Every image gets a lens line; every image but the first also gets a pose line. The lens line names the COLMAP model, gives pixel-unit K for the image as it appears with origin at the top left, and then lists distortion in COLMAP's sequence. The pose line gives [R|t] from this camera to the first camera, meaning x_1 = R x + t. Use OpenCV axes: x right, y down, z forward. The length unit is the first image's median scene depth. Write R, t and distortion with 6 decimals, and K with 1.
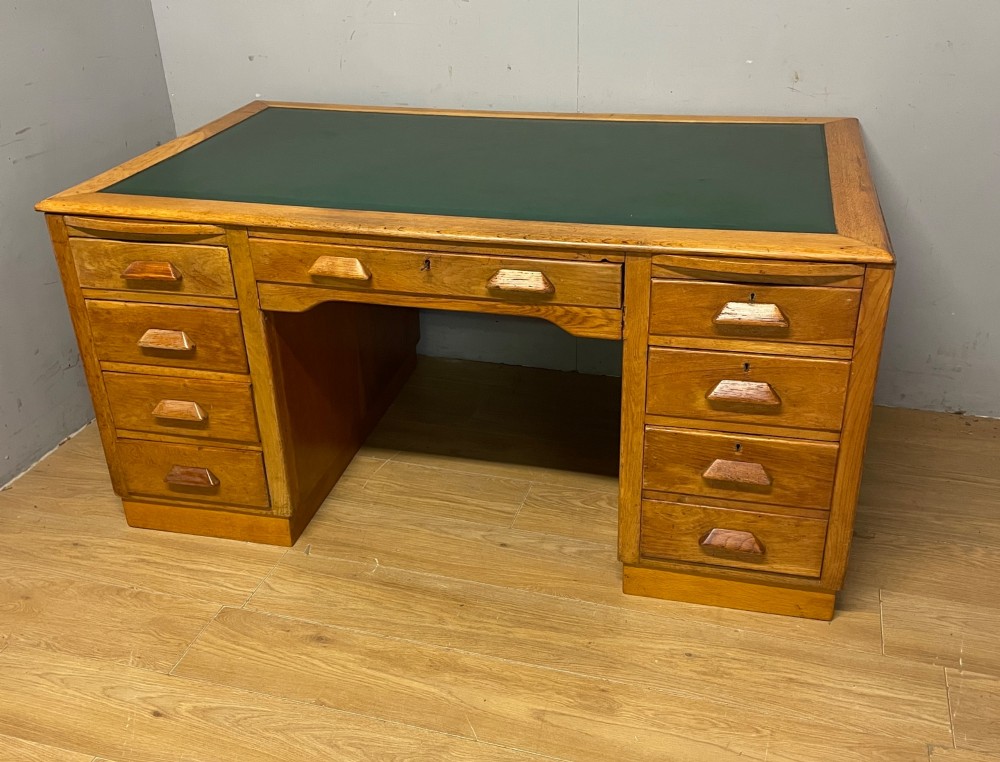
lens RADIAL K [[994.7, 0, 480.9], [0, 994.7, 423.0], [0, 0, 1]] dist [0.065108, 0.000000]
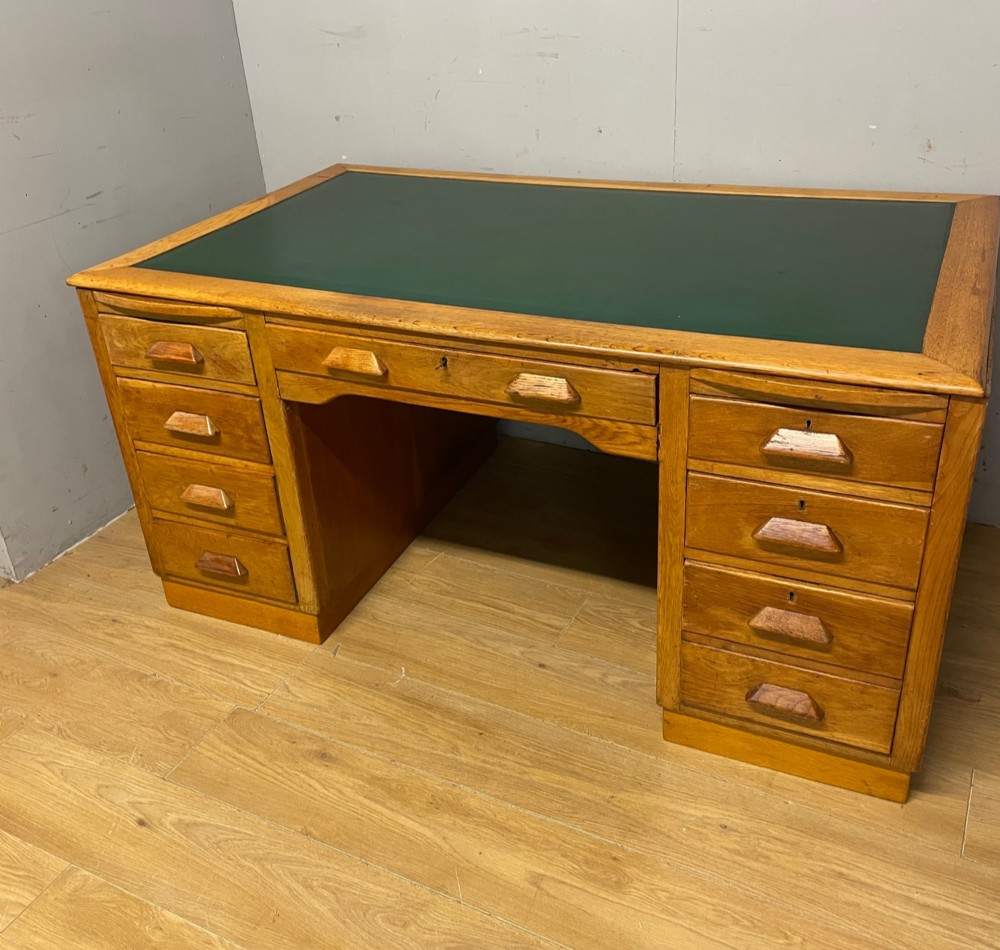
lens RADIAL K [[1001.5, 0, 482.4], [0, 1001.5, 487.6], [0, 0, 1]] dist [0.043432, 0.000000]
pose [[0.983609, 0.064996, -0.168195, 0.130847], [-0.061351, 0.997757, 0.026784, -0.069912], [0.169558, -0.016027, 0.985390, 0.114532]]
